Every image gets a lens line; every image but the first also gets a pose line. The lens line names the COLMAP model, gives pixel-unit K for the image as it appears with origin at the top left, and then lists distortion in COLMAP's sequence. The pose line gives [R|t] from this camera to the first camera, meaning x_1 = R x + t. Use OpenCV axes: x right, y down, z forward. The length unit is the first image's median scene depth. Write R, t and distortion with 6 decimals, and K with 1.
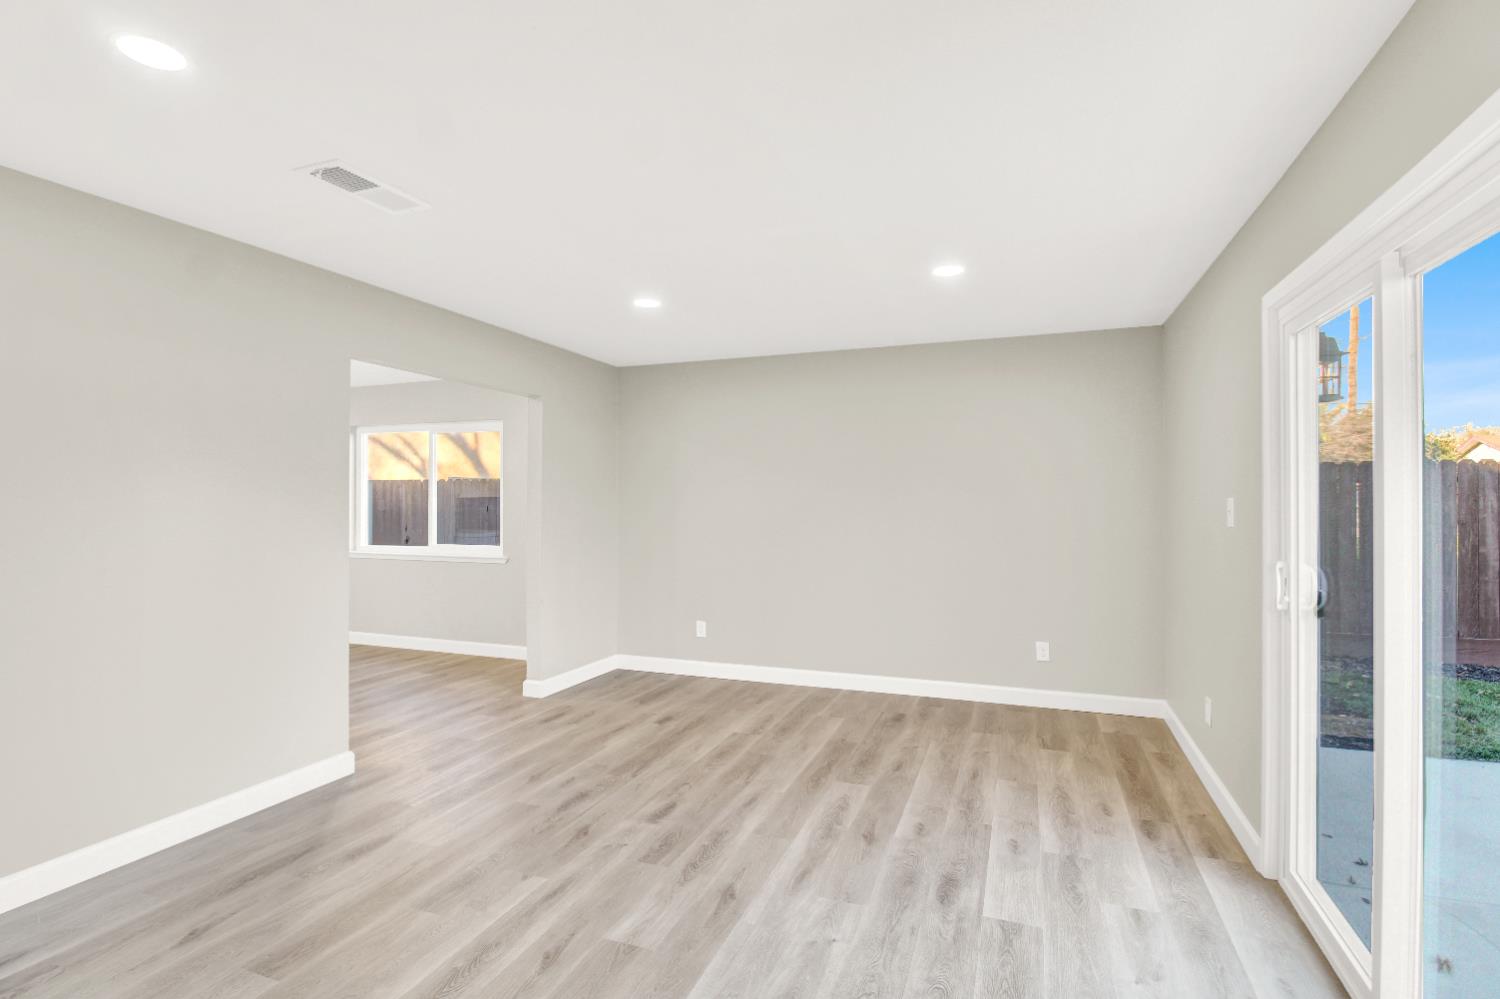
lens RADIAL K [[726.0, 0, 750.0], [0, 726.0, 499.5], [0, 0, 1]] dist [0.024133, -0.021601]
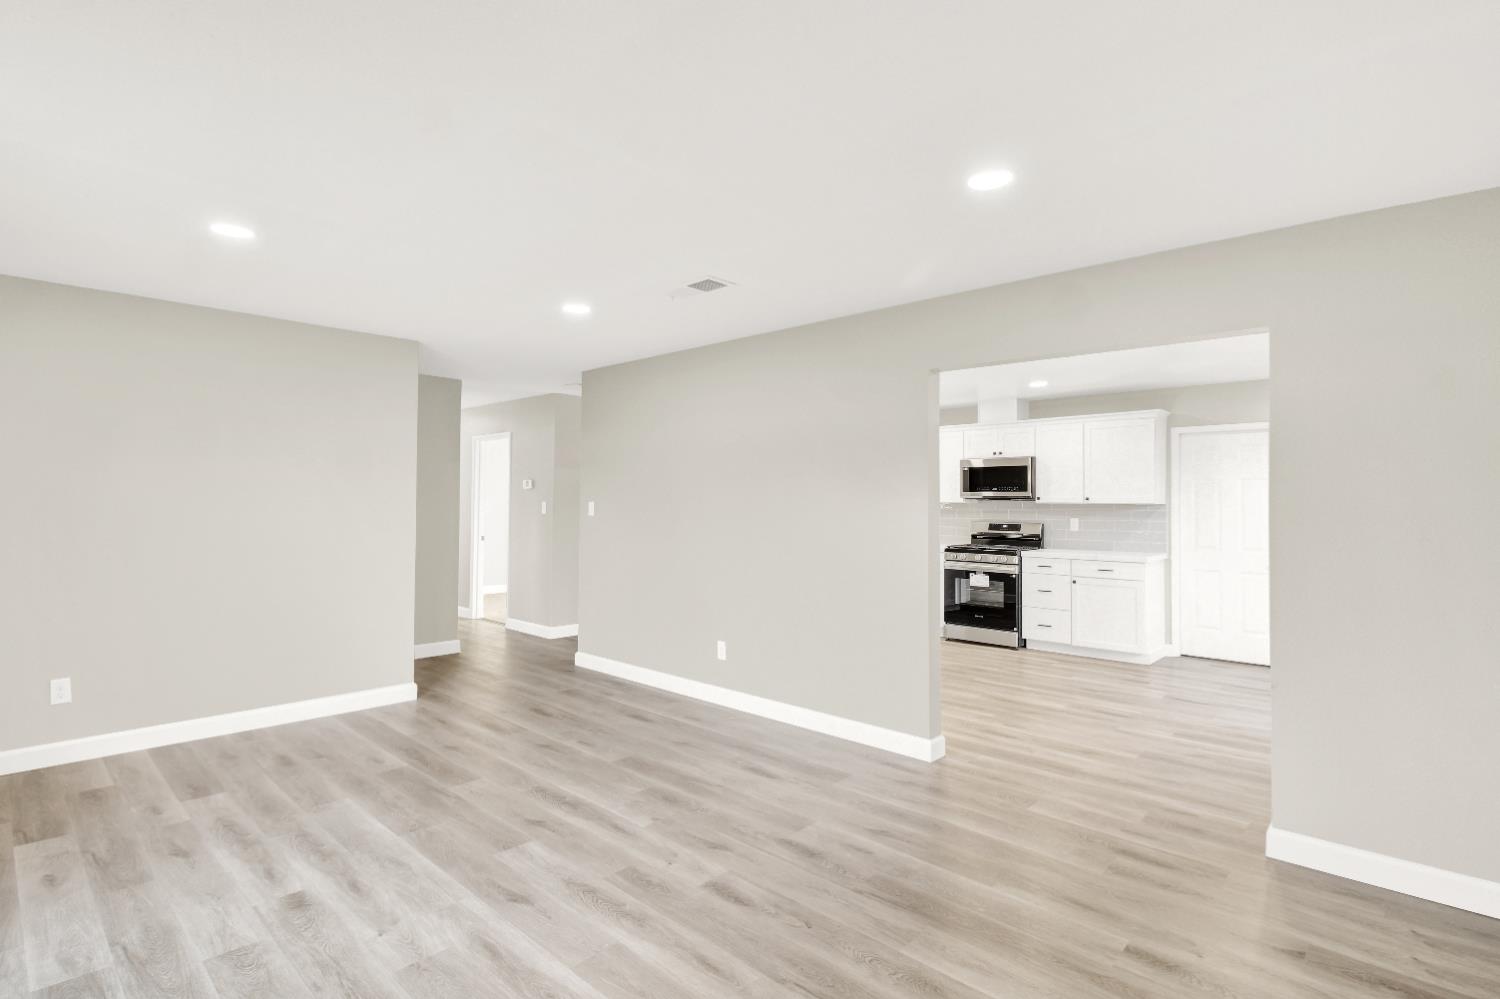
lens RADIAL K [[726.0, 0, 750.0], [0, 726.0, 499.5], [0, 0, 1]] dist [0.024133, -0.021601]
pose [[-0.382902, -0.009722, -0.923738, 0.677415], [-0.000420, 0.999946, -0.010350, 0.004526], [0.923789, -0.003575, -0.382885, 1.461759]]
